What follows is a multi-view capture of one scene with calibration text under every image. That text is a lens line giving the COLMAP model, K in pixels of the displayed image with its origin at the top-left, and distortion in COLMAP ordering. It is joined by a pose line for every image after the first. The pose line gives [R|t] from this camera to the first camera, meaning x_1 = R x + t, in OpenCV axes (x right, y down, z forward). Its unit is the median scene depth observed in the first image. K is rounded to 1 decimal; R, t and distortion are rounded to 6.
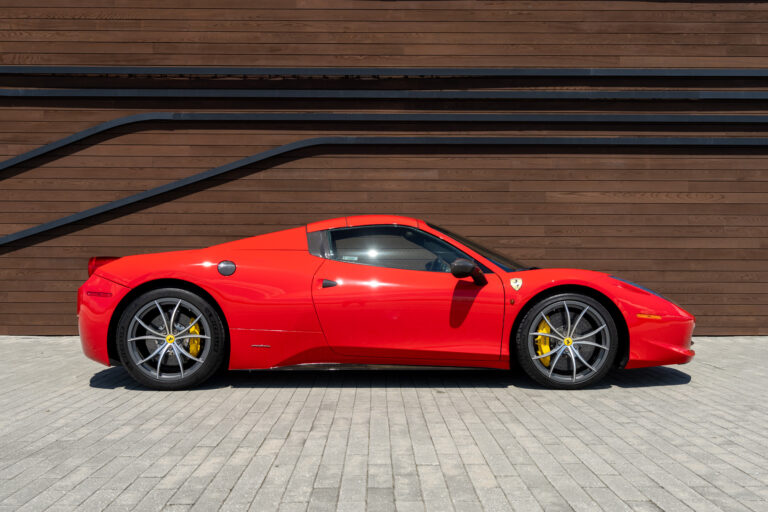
lens RADIAL K [[778.7, 0, 409.5], [0, 778.7, 298.1], [0, 0, 1]] dist [0.012631, 0.000000]
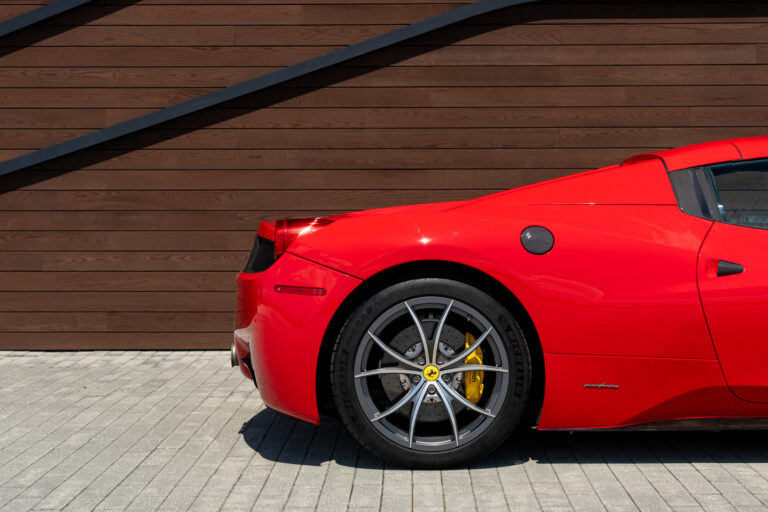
lens RADIAL K [[1326.7, 0, 374.5], [0, 1326.7, 285.0], [0, 0, 1]] dist [0.031419, 0.000000]
pose [[0.999866, -0.004239, -0.015819, -0.216904], [0.004590, 0.999743, 0.022219, -0.018686], [0.015721, -0.022289, 0.999628, 0.059071]]
